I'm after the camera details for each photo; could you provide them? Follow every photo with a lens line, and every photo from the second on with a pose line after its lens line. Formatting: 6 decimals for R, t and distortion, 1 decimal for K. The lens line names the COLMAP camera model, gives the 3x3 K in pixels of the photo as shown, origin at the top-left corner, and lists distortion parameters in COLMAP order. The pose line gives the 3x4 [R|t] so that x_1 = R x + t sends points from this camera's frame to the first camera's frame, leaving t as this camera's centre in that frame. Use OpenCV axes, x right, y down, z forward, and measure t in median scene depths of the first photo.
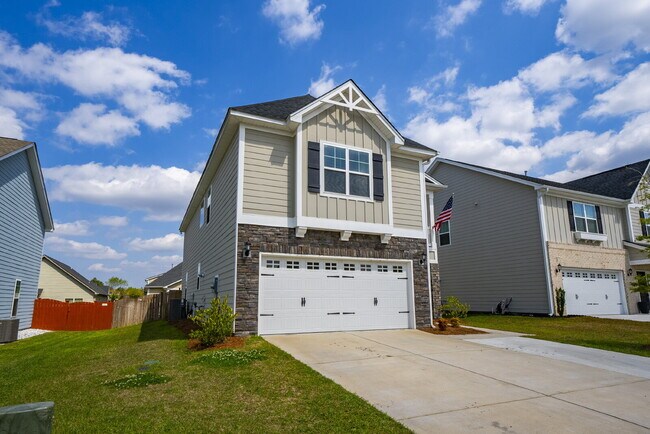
lens RADIAL K [[379.0, 0, 327.0], [0, 379.0, 240.1], [0, 0, 1]] dist [-0.004428, -0.000123]
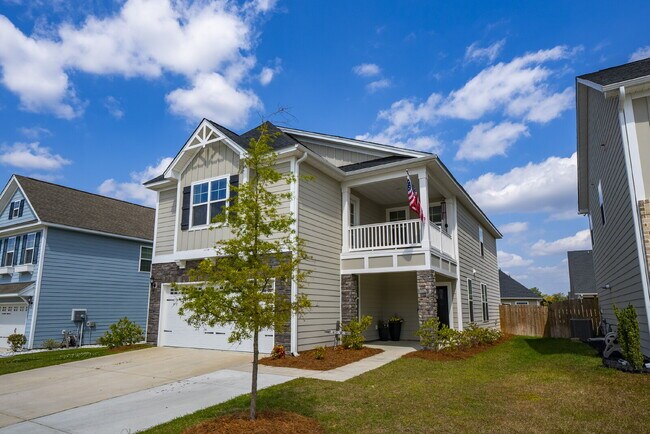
lens RADIAL K [[379.0, 0, 327.0], [0, 379.0, 240.1], [0, 0, 1]] dist [-0.004428, -0.000123]
pose [[0.557633, -0.139313, -0.818314, 1.122182], [0.130499, 0.988270, -0.079320, 0.056255], [0.819766, -0.062557, 0.569272, 0.654471]]
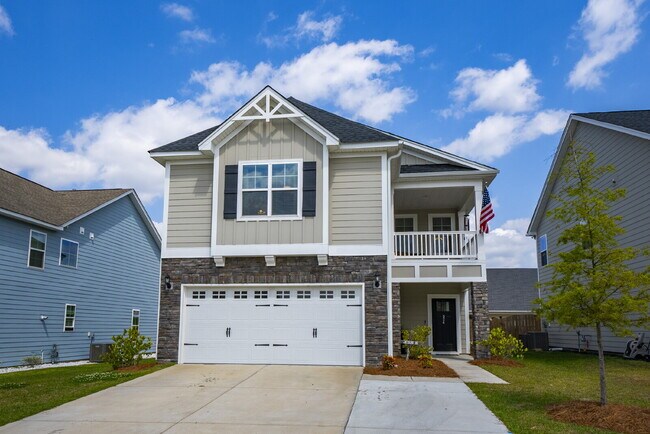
lens RADIAL K [[480.7, 0, 324.2], [0, 480.7, 266.6], [0, 0, 1]] dist [0.007252, 0.003474]
pose [[0.839457, -0.061435, -0.539942, 0.774883], [0.076354, 0.997067, 0.005261, 0.006665], [0.538035, -0.045643, 0.841686, 0.094560]]
